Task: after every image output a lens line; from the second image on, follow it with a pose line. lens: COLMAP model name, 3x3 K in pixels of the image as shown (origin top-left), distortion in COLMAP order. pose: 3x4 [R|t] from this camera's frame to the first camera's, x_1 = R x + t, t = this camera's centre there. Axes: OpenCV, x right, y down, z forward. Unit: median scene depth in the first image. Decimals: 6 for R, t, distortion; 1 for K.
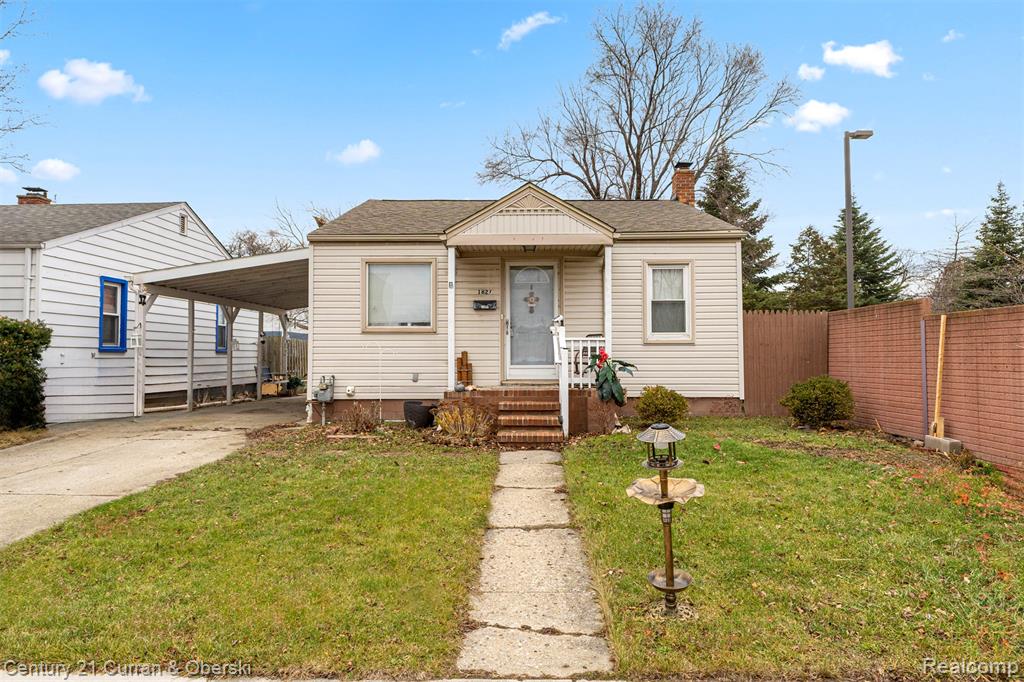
lens RADIAL K [[632.1, 0, 514.9], [0, 632.1, 342.1], [0, 0, 1]] dist [-0.003076, -0.002320]
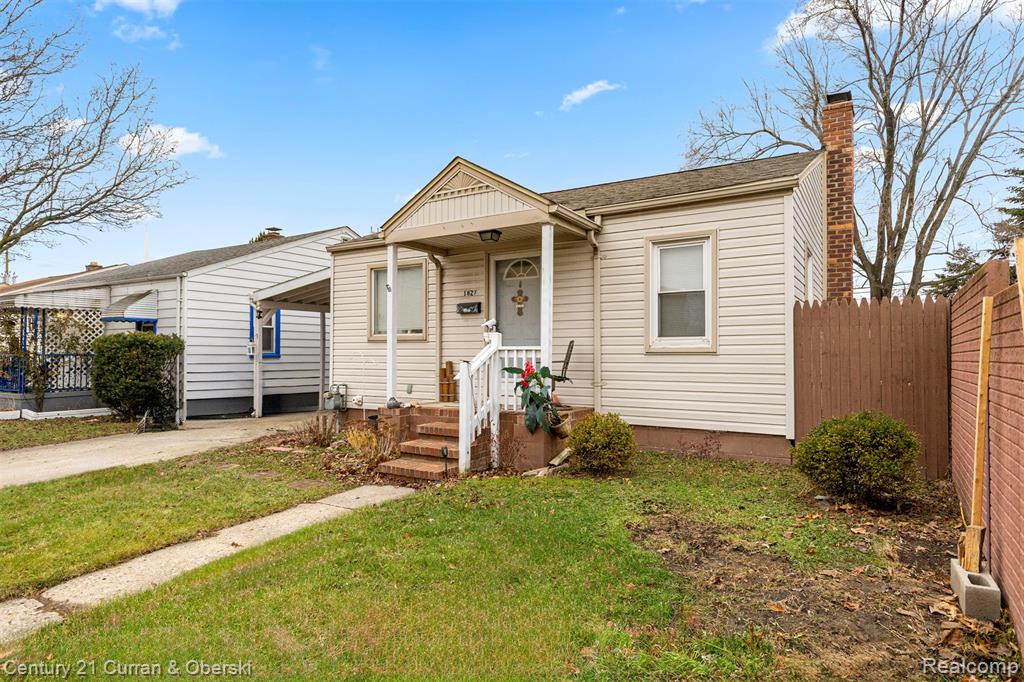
lens RADIAL K [[589.1, 0, 509.9], [0, 589.1, 347.4], [0, 0, 1]] dist [0.006671, 0.000845]
pose [[0.853892, -0.004027, -0.520435, 0.421861], [0.008301, 0.999948, 0.005882, -0.008780], [0.520385, -0.009342, 0.853881, 0.336030]]
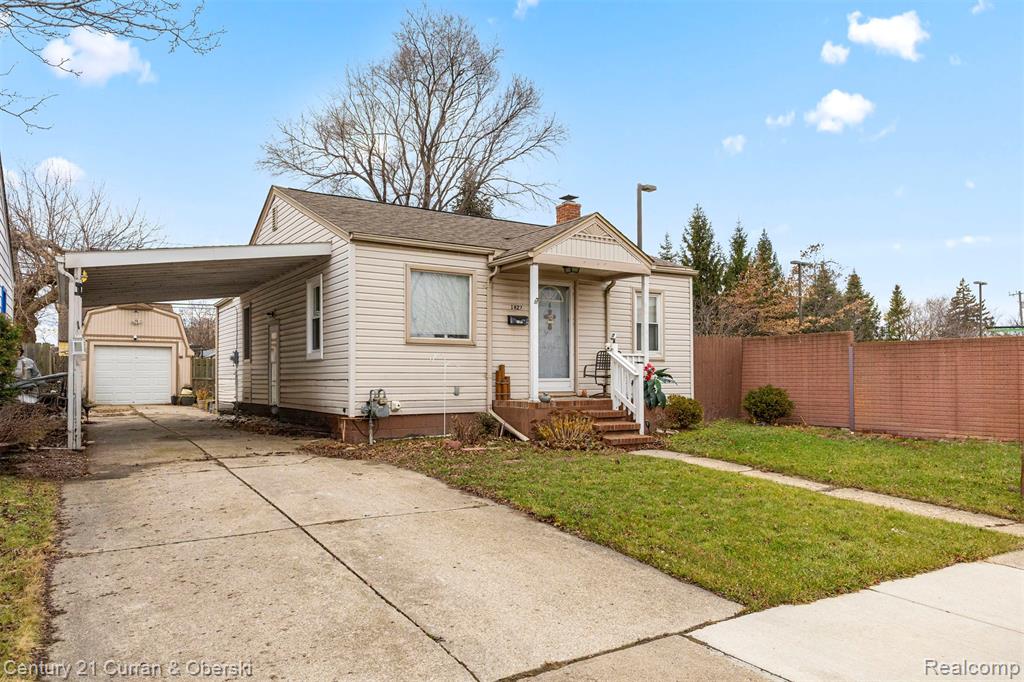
lens RADIAL K [[703.0, 0, 522.4], [0, 703.0, 364.8], [0, 0, 1]] dist [0.008910, 0.001775]
pose [[0.831687, 0.010910, 0.555137, -0.677708], [-0.013922, 0.999902, 0.001205, 0.012968], [-0.555070, -0.008731, 0.831758, 0.039430]]
